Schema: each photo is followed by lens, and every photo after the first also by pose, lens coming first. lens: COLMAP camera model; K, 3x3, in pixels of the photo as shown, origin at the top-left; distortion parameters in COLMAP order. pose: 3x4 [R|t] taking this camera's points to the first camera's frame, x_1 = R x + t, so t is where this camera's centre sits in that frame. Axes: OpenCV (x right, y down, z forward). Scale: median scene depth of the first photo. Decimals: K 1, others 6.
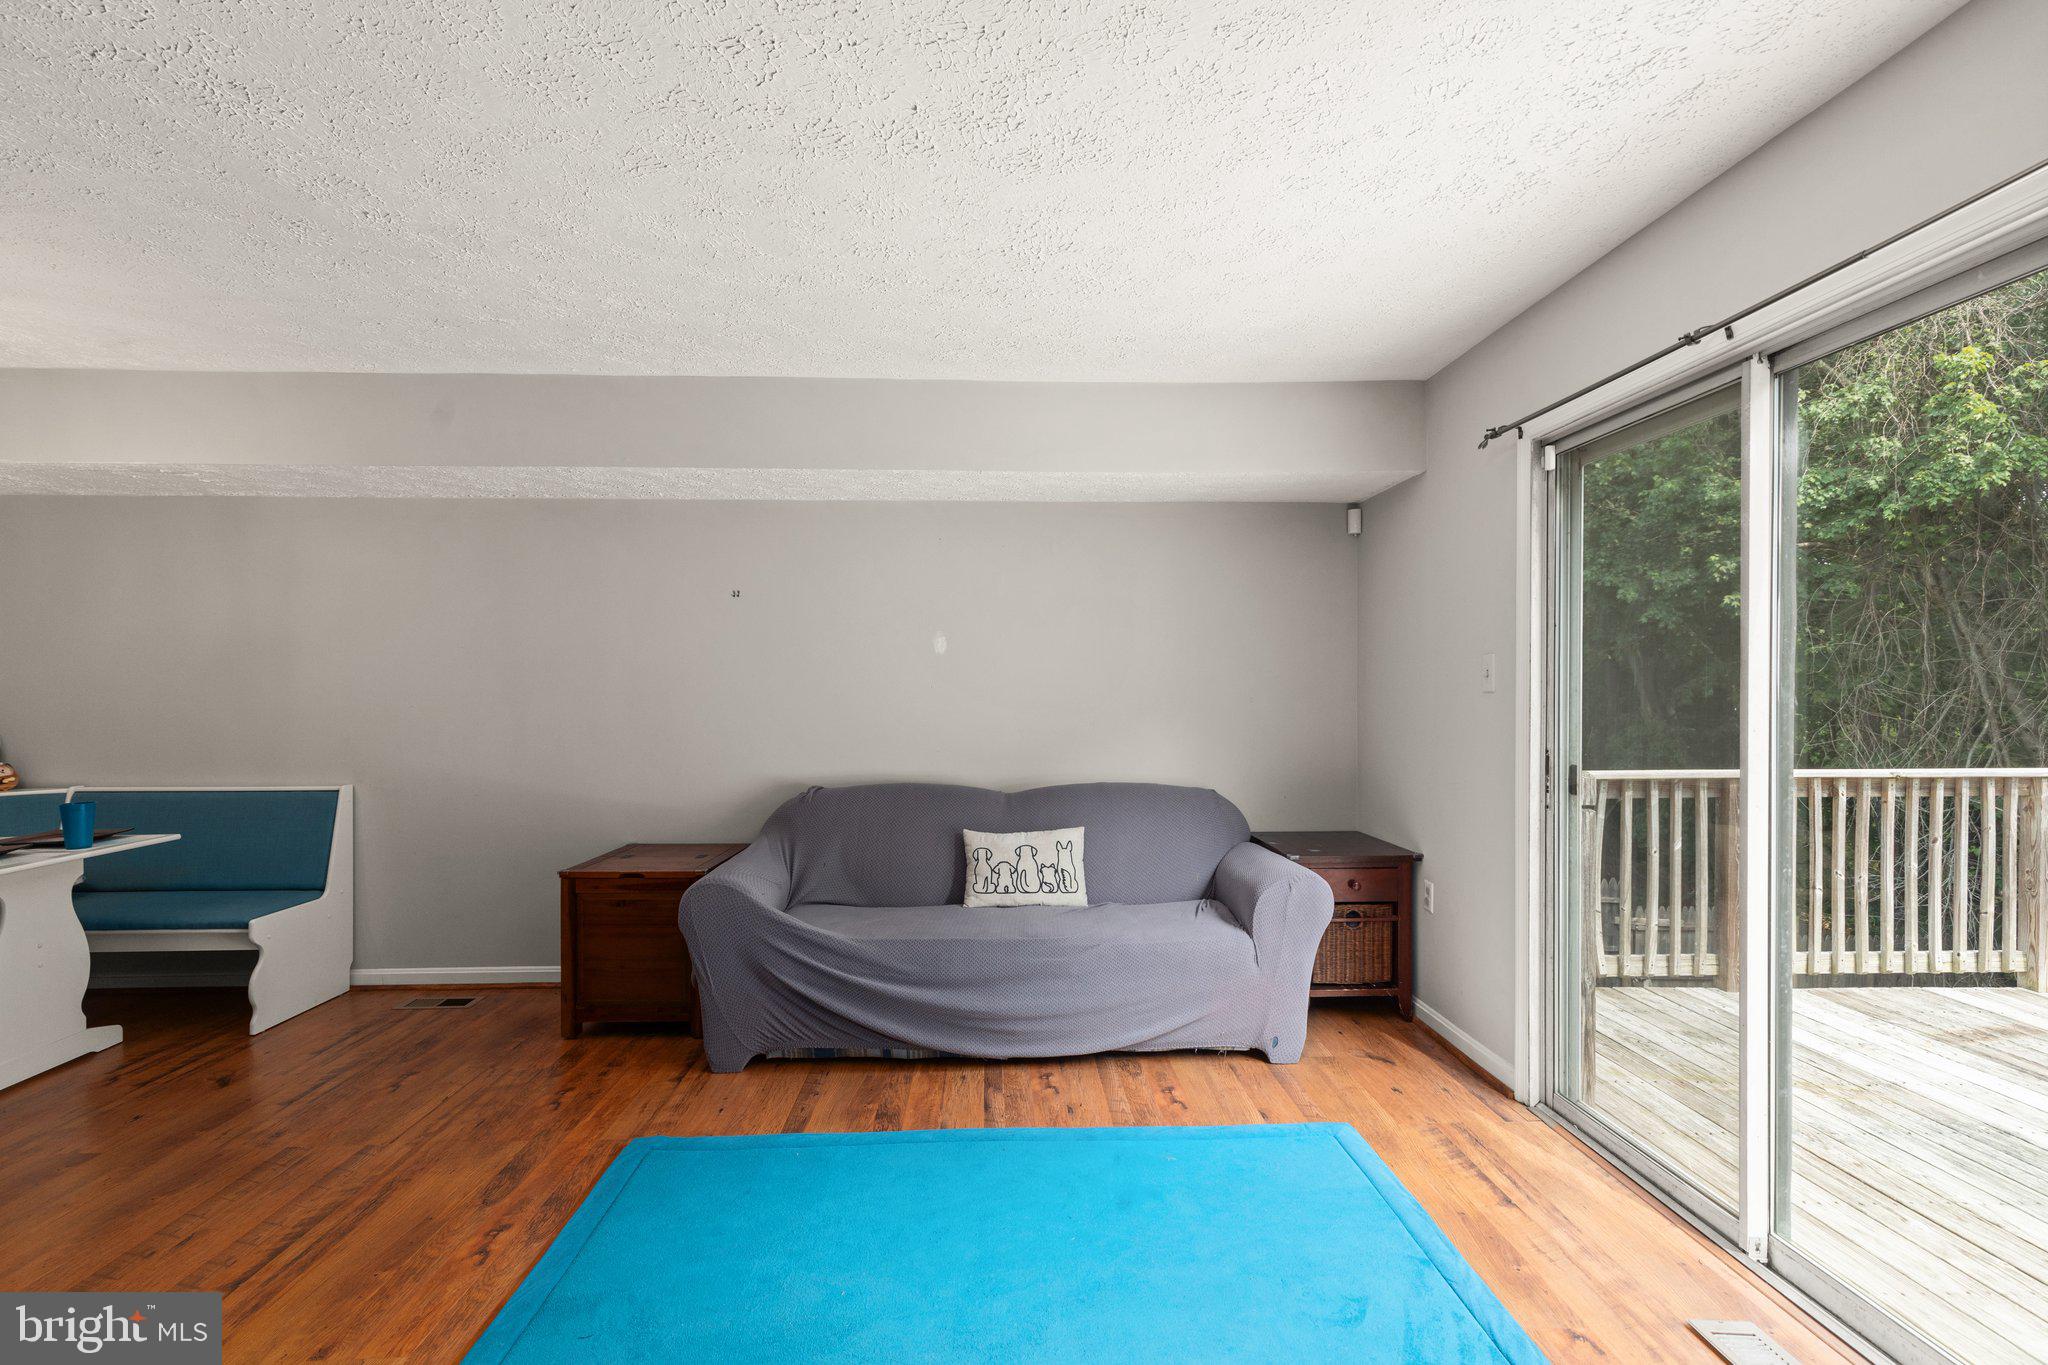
lens RADIAL K [[929.5, 0, 1025.9], [0, 929.5, 700.7], [0, 0, 1]] dist [0.002040, -0.000527]
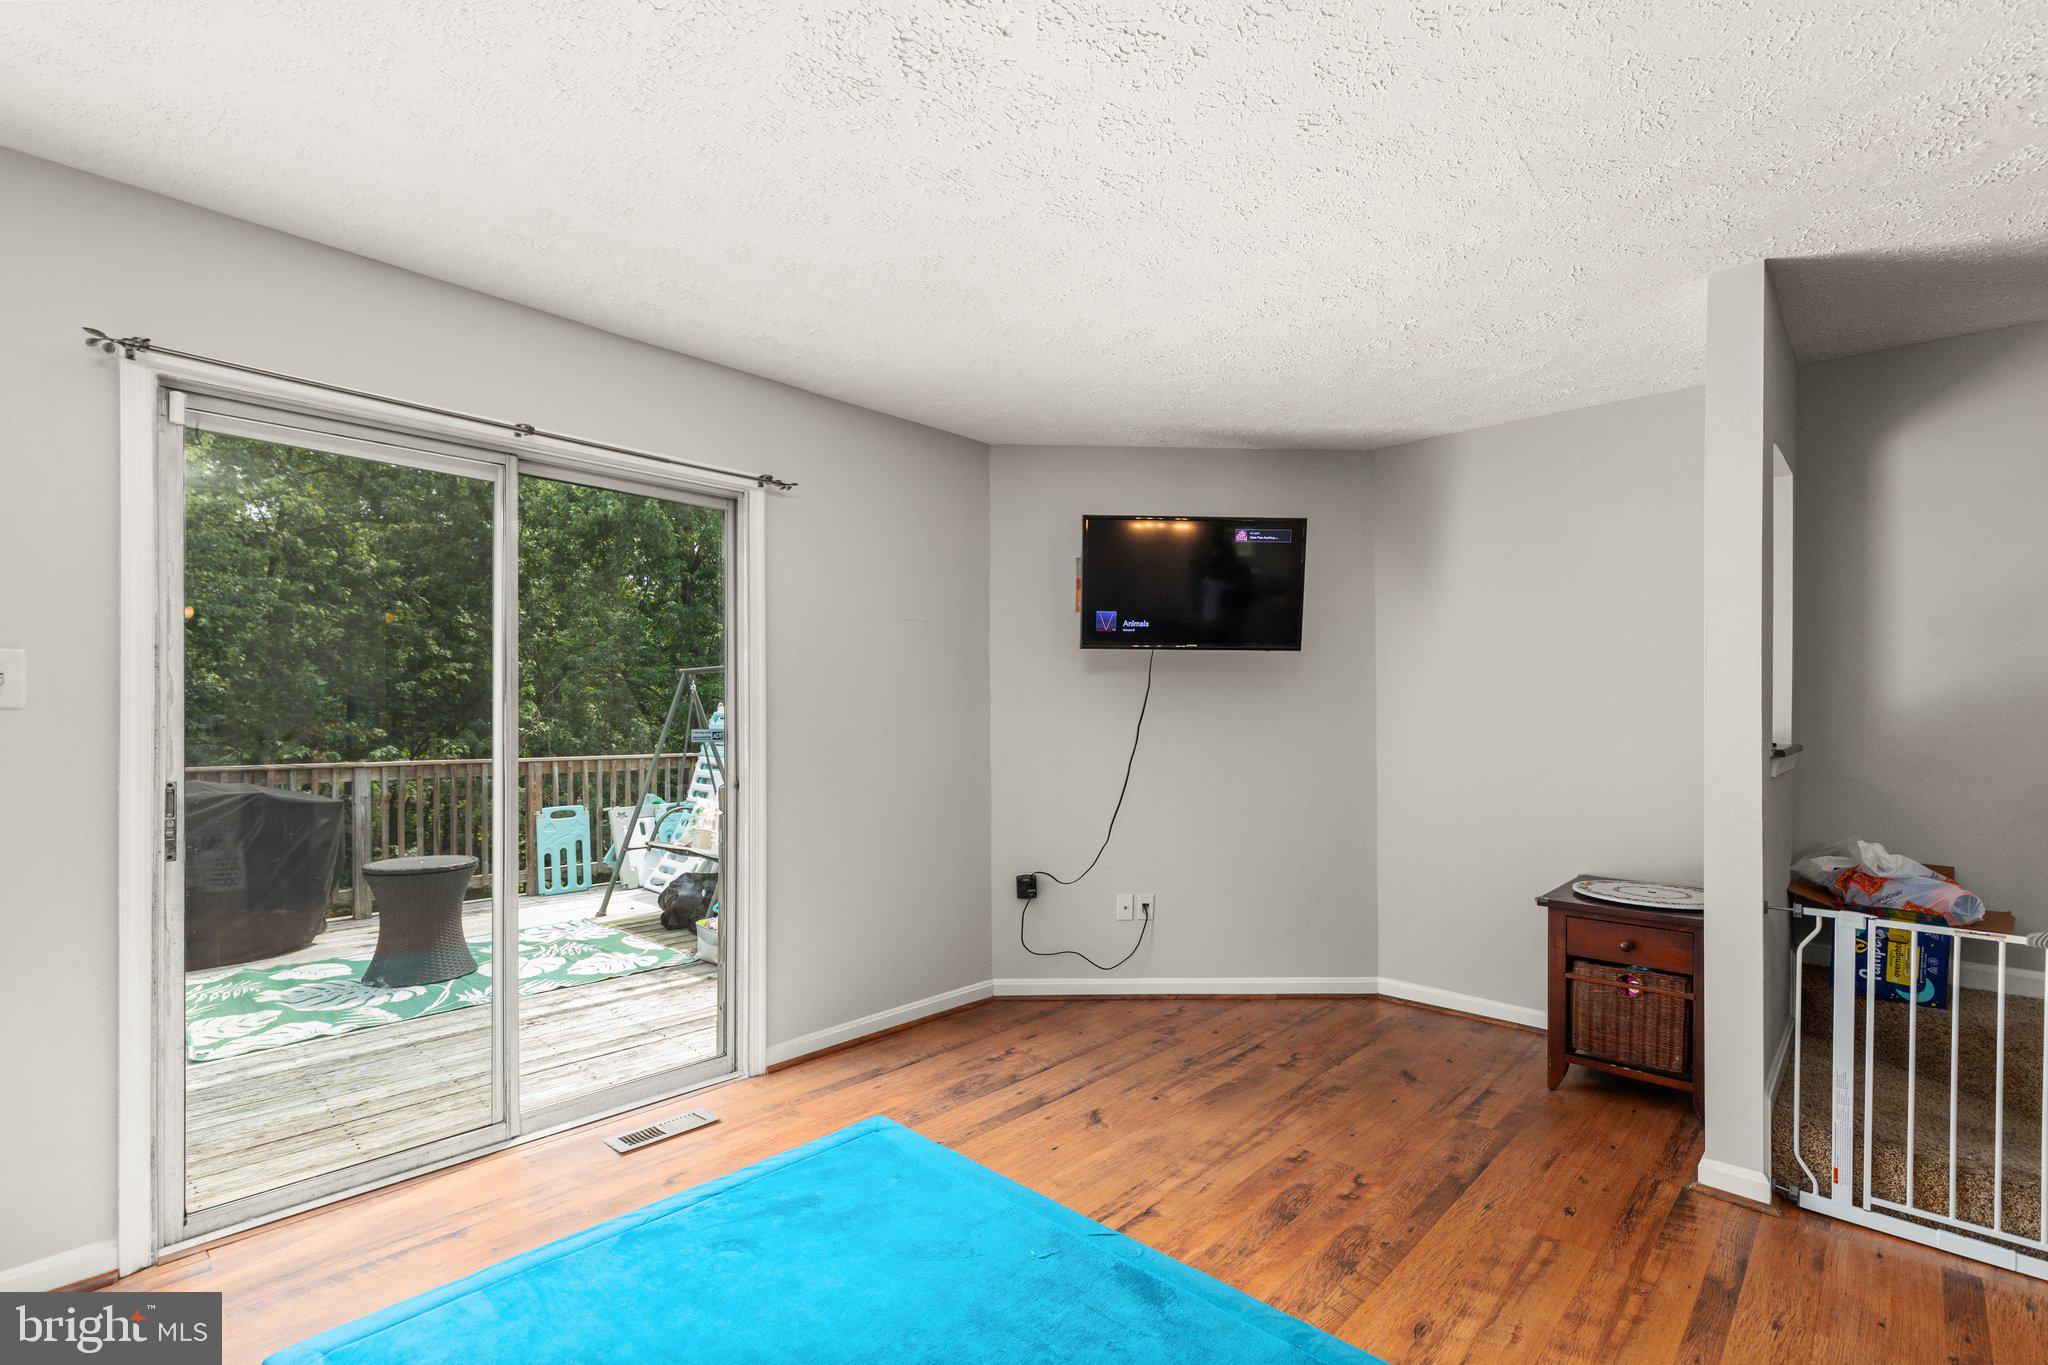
lens RADIAL K [[929.5, 0, 1025.9], [0, 929.5, 700.7], [0, 0, 1]] dist [0.002040, -0.000527]
pose [[-0.710238, 0.007577, 0.703921, -0.413134], [0.004824, 0.999971, -0.005896, -0.006020], [-0.703945, -0.000791, -0.710254, 0.888630]]
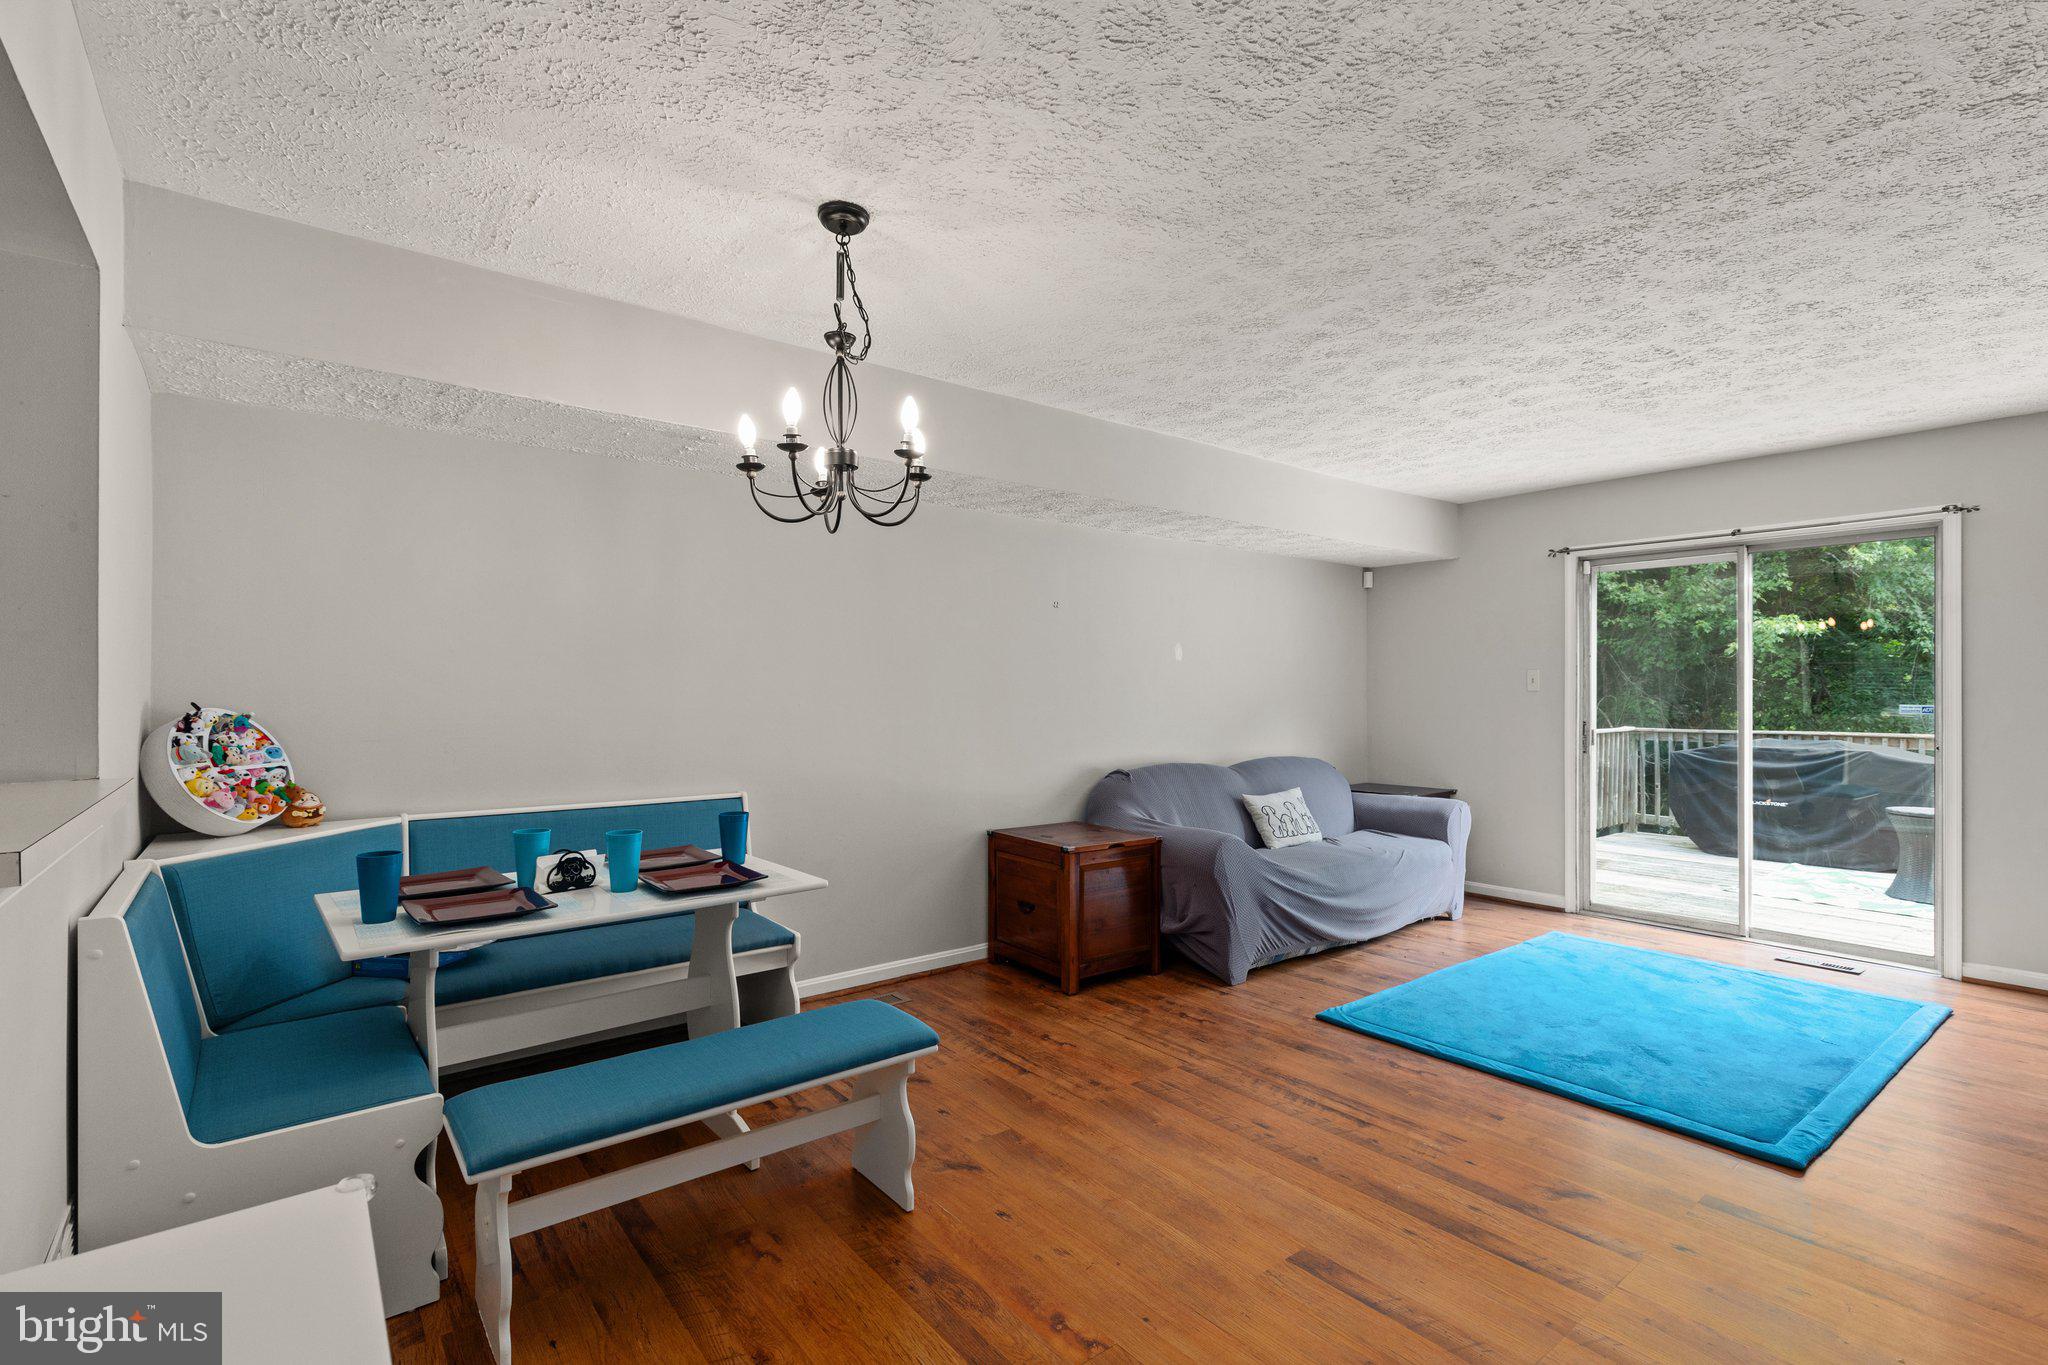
lens RADIAL K [[949.4, 0, 1027.1], [0, 949.4, 680.2], [0, 0, 1]] dist [0.013005, -0.004710]
pose [[0.808240, 0.008461, 0.588792, -1.266054], [0.004258, 0.999787, -0.020212, 0.002025], [-0.588838, 0.018843, 0.808032, 0.089315]]
